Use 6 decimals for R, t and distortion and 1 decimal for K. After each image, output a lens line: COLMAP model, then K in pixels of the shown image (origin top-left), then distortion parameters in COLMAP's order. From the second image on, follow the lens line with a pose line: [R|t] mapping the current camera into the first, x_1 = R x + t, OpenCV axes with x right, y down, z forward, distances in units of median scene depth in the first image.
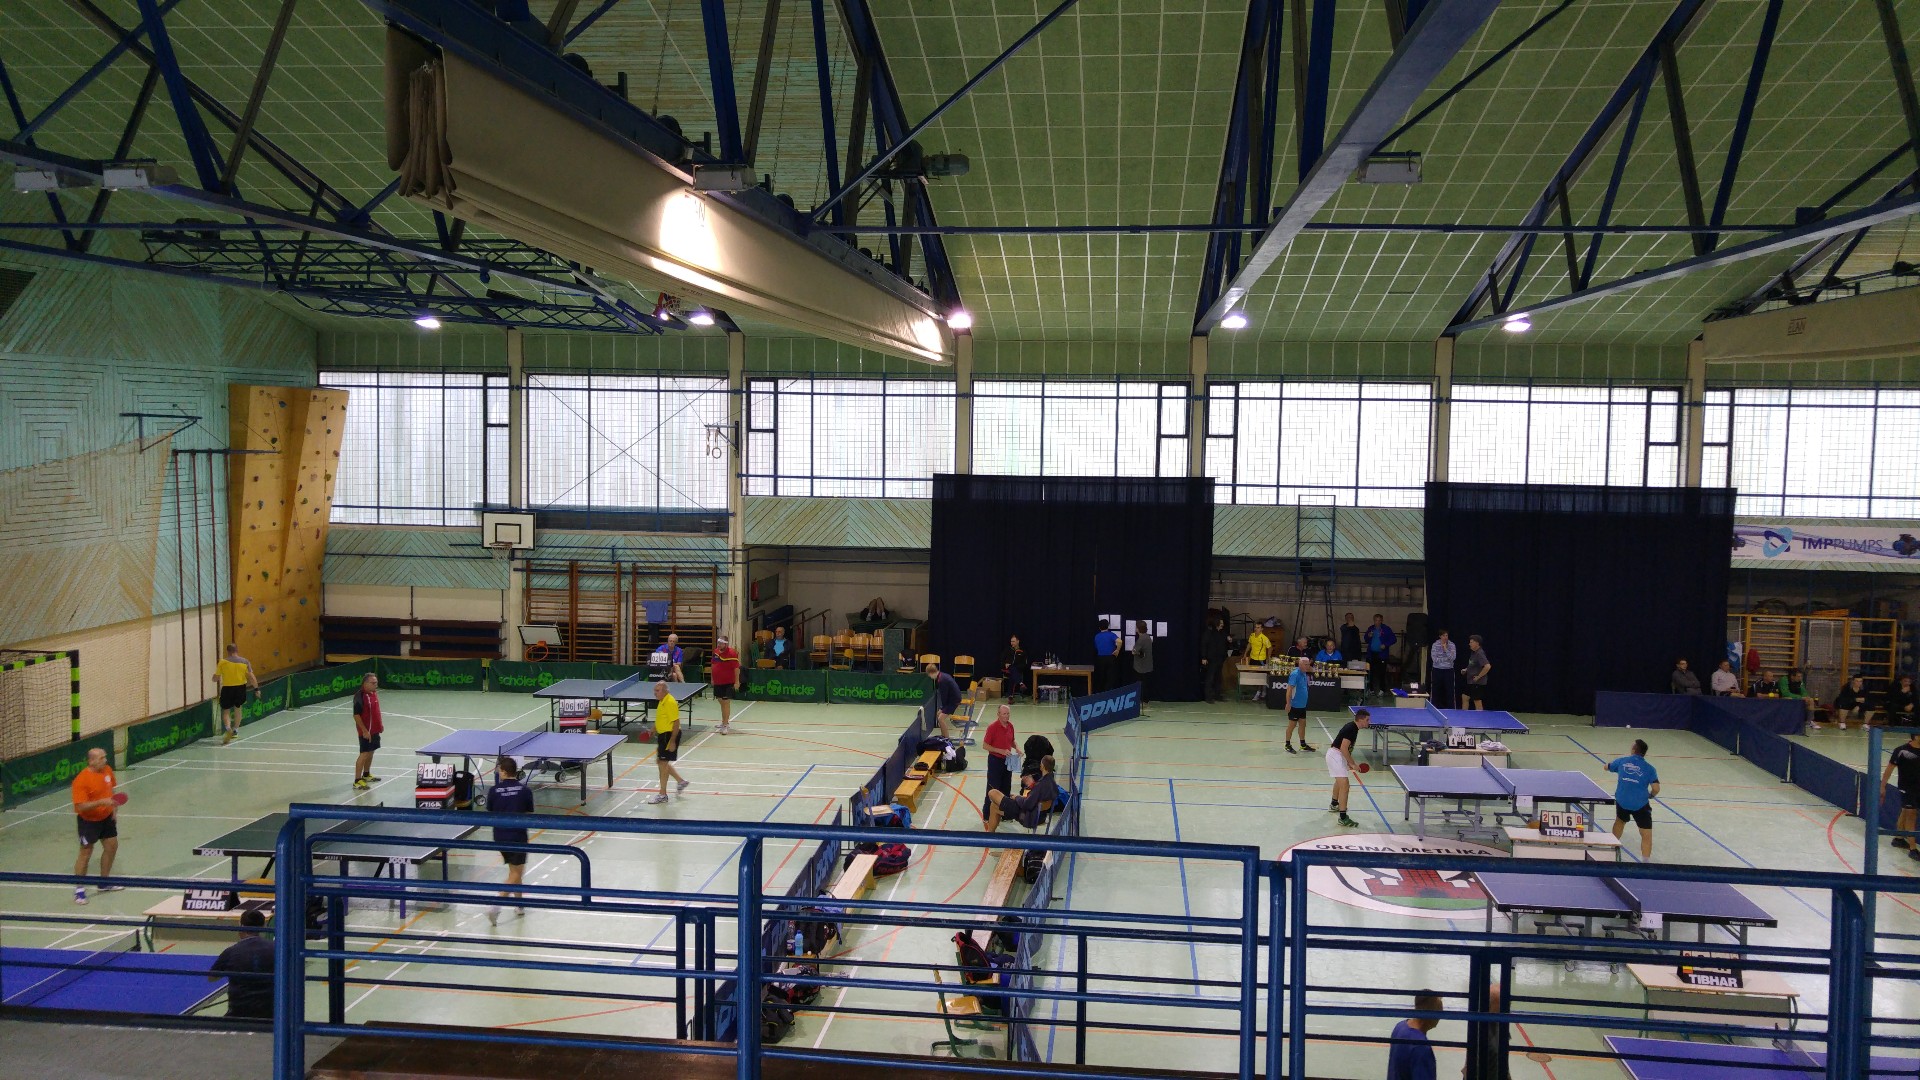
lens RADIAL K [[1406.9, 0, 985.4], [0, 1406.9, 525.2], [0, 0, 1]] dist [0.024313, 0.001381]
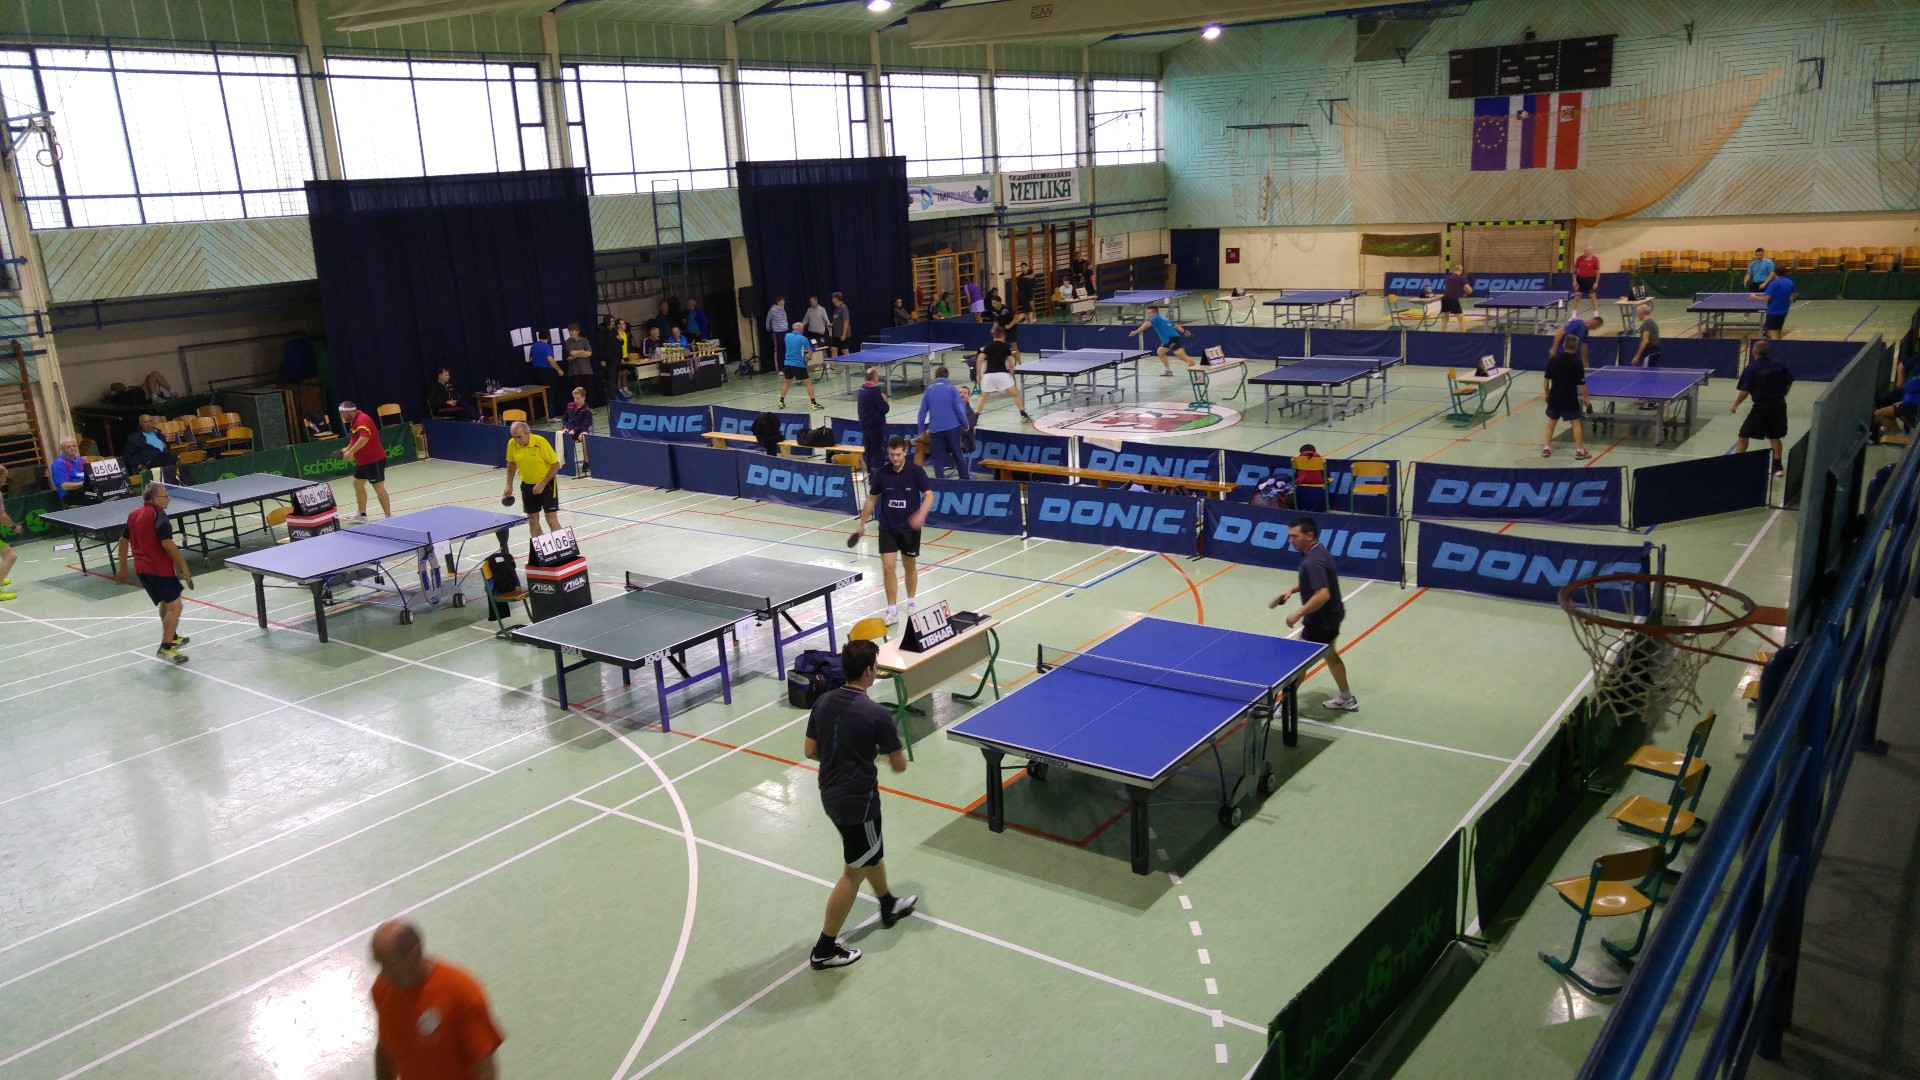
lens RADIAL K [[1425.7, 0, 963.3], [0, 1425.7, 550.6], [0, 0, 1]] dist [0.017114, 0.006067]
pose [[0.510700, -0.264692, 0.818000, -0.582620], [0.119950, 0.964060, 0.237066, 0.017845], [-0.851350, -0.022950, 0.524096, 0.272545]]
